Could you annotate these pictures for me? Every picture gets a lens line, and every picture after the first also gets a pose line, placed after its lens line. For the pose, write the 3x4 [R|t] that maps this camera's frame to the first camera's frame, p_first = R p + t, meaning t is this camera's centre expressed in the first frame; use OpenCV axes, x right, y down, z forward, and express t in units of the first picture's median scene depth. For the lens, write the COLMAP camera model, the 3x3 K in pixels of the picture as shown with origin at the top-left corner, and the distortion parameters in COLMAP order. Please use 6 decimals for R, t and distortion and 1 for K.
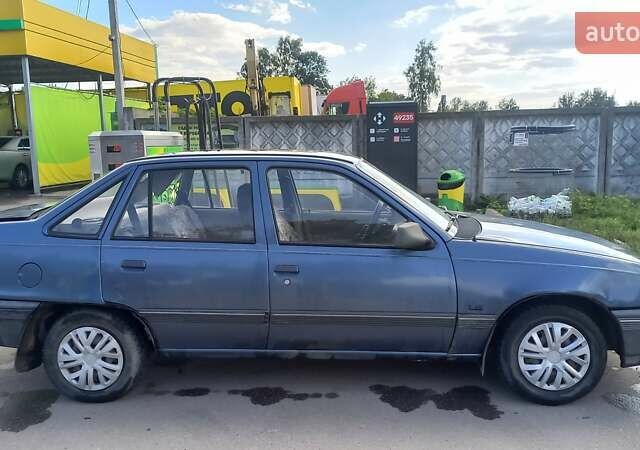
lens RADIAL K [[630.4, 0, 306.0], [0, 630.4, 225.2], [0, 0, 1]] dist [0.051635, -0.026503]
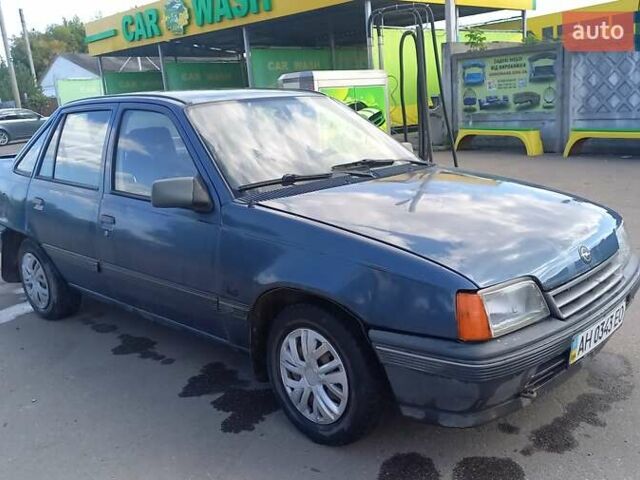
lens RADIAL K [[665.9, 0, 320.0], [0, 665.9, 203.7], [0, 0, 1]] dist [0.011165, 0.005557]
pose [[0.759569, 0.082784, -0.645137, 0.821856], [-0.044333, 0.996150, 0.075629, -0.043988], [0.648914, -0.028845, 0.760314, 0.411842]]
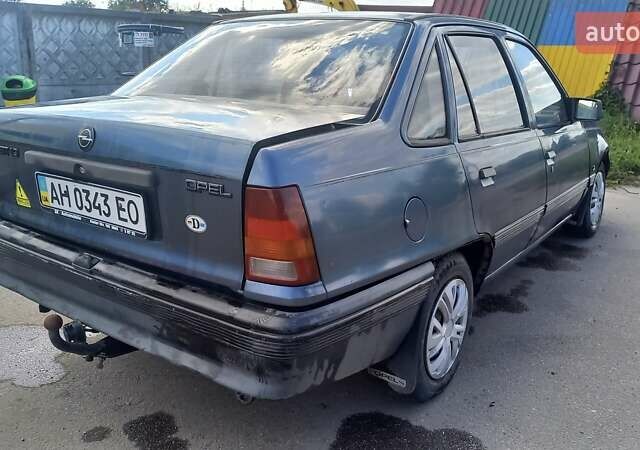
lens RADIAL K [[630.4, 0, 306.0], [0, 630.4, 225.2], [0, 0, 1]] dist [0.051635, -0.026503]
pose [[0.492239, -0.196384, 0.848018, -0.949551], [0.091872, 0.980498, 0.173735, -0.020393], [-0.865598, -0.007610, 0.500681, 0.806900]]
